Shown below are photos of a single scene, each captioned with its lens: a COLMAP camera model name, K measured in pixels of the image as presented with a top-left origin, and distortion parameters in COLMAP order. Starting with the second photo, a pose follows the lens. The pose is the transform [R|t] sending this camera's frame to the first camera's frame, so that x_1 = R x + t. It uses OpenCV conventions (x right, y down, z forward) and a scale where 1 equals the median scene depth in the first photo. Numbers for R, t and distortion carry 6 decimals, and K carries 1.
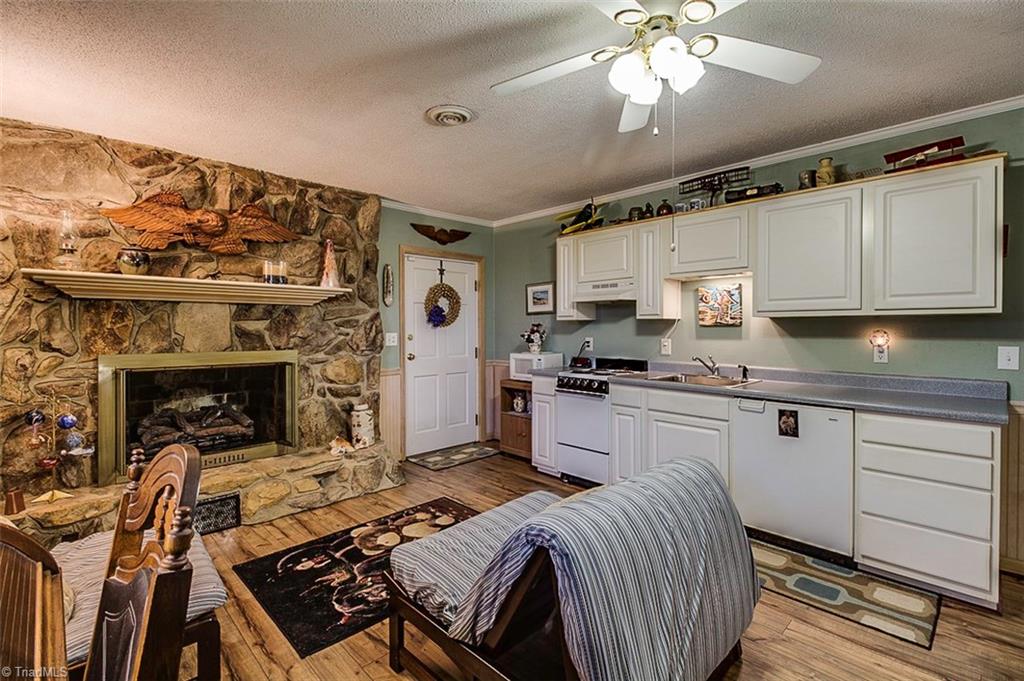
lens RADIAL K [[467.2, 0, 497.9], [0, 467.2, 332.6], [0, 0, 1]] dist [0.004418, -0.005507]
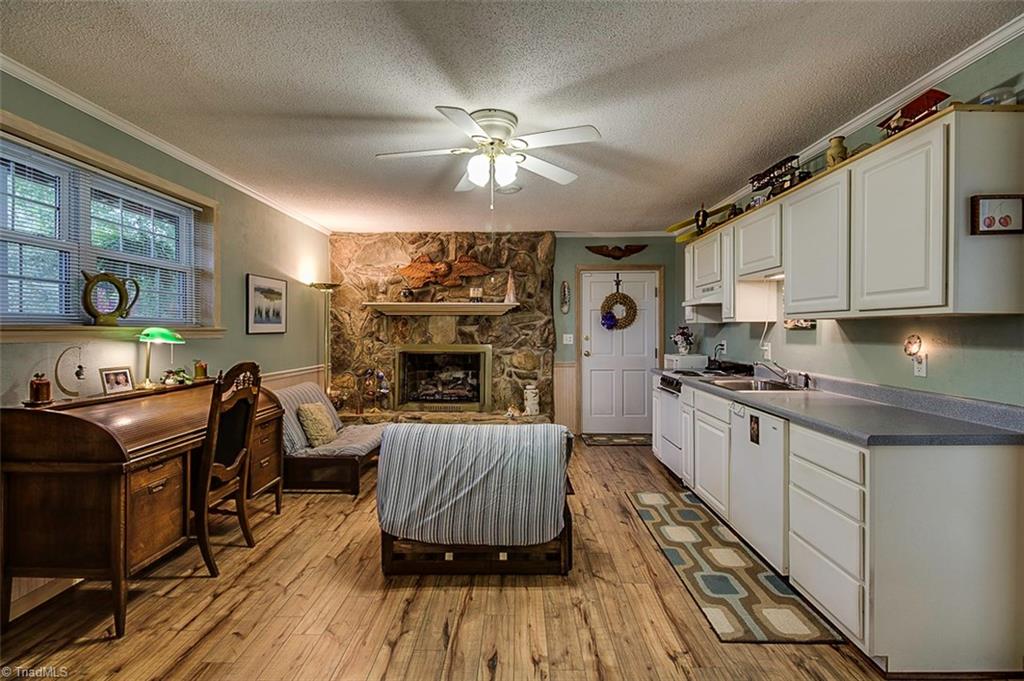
lens RADIAL K [[467.2, 0, 494.0], [0, 467.2, 329.8], [0, 0, 1]] dist [0.004418, -0.005507]
pose [[0.692388, 0.001745, -0.721523, 0.703141], [-0.008722, 0.999944, -0.005951, -0.002231], [0.721473, 0.010413, 0.692365, -0.050837]]
